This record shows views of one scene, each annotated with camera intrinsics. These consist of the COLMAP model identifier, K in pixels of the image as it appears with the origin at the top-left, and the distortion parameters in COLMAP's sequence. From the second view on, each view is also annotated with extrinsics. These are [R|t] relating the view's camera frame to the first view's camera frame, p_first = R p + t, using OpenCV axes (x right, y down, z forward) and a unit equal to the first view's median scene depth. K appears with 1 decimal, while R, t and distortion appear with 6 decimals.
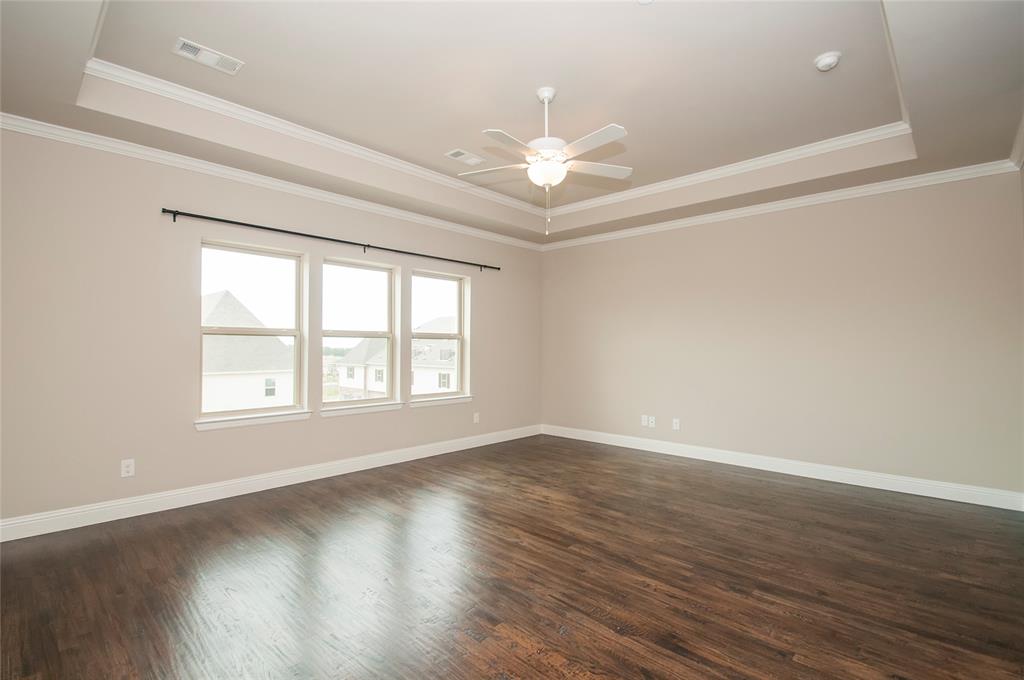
lens RADIAL K [[464.6, 0, 510.2], [0, 464.6, 346.8], [0, 0, 1]] dist [0.005250, -0.002464]
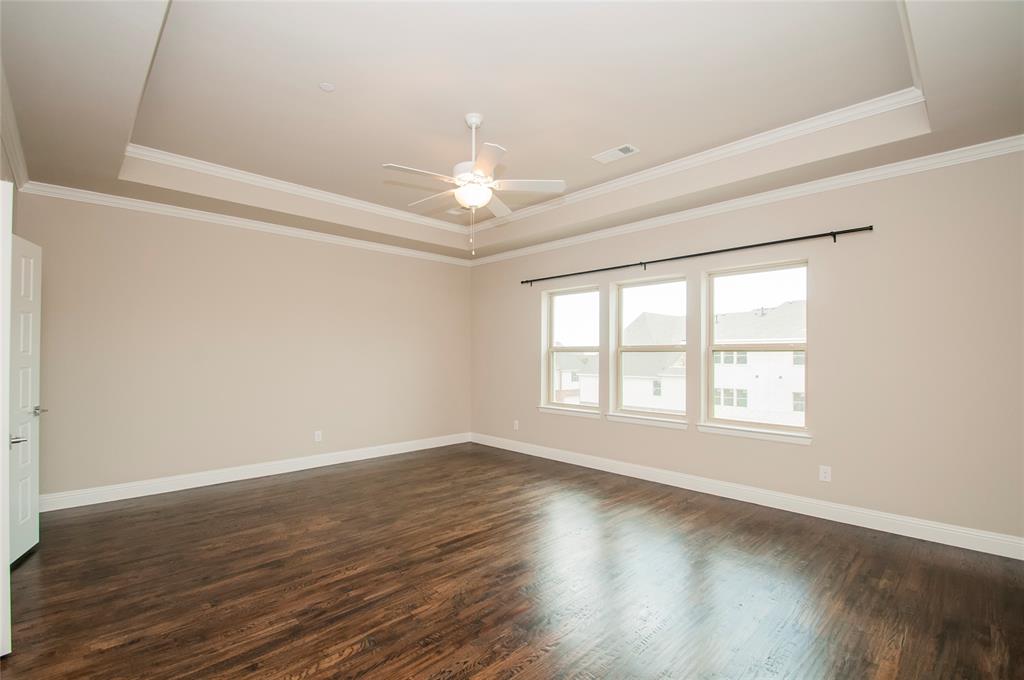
lens RADIAL K [[464.6, 0, 504.1], [0, 464.6, 333.8], [0, 0, 1]] dist [0.005250, -0.002464]
pose [[-0.045299, -0.048404, -0.997800, 1.204638], [-0.003557, 0.998827, -0.048292, -0.011937], [0.998967, 0.001361, -0.045418, 1.192019]]
